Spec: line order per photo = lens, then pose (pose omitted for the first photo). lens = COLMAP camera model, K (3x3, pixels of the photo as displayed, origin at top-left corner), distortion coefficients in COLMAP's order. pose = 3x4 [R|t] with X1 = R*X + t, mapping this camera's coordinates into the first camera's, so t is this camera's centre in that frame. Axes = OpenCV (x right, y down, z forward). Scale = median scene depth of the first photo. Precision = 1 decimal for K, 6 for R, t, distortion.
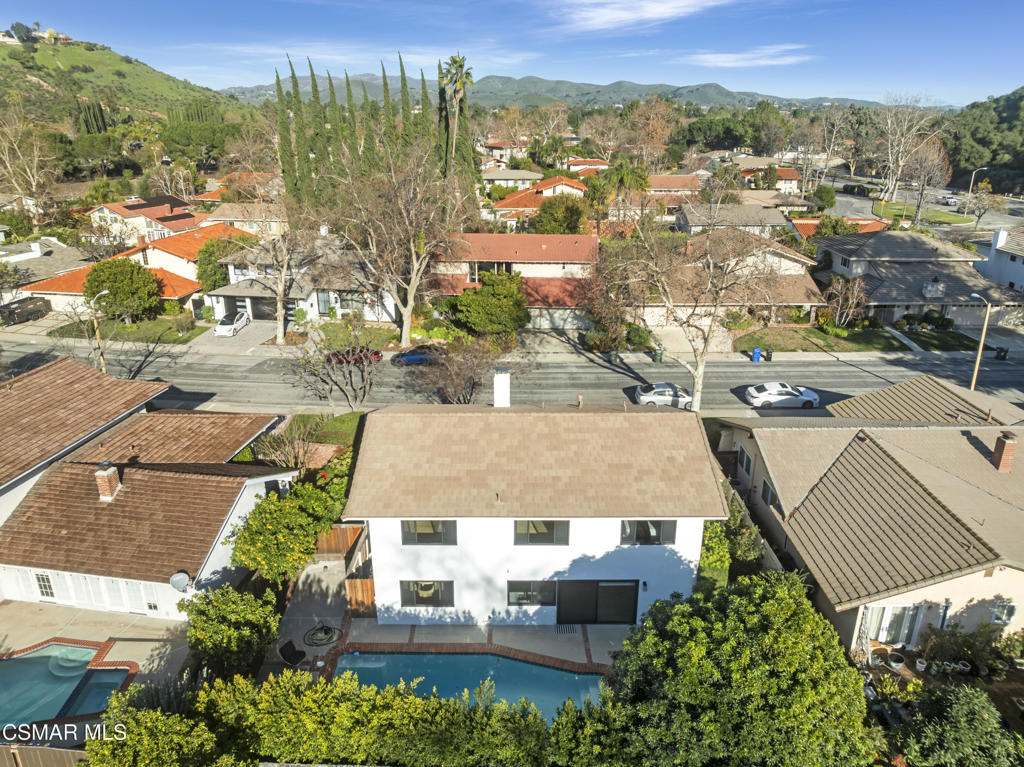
lens RADIAL K [[718.8, 0, 513.1], [0, 718.8, 383.9], [0, 0, 1]] dist [-0.039684, 0.004611]
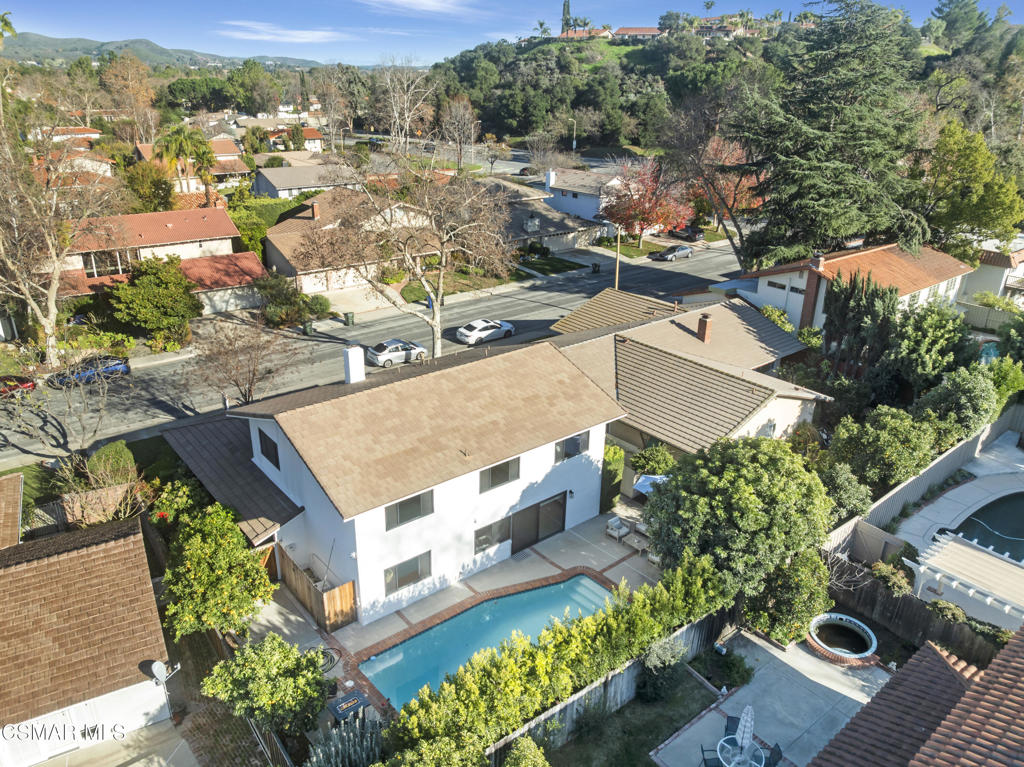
lens RADIAL K [[718.8, 0, 534.4], [0, 718.8, 389.1], [0, 0, 1]] dist [-0.039684, 0.004611]
pose [[0.772502, -0.236958, 0.589144, -0.215111], [0.203520, 0.971216, 0.123768, -0.015388], [-0.601514, 0.024292, 0.798493, 0.047866]]
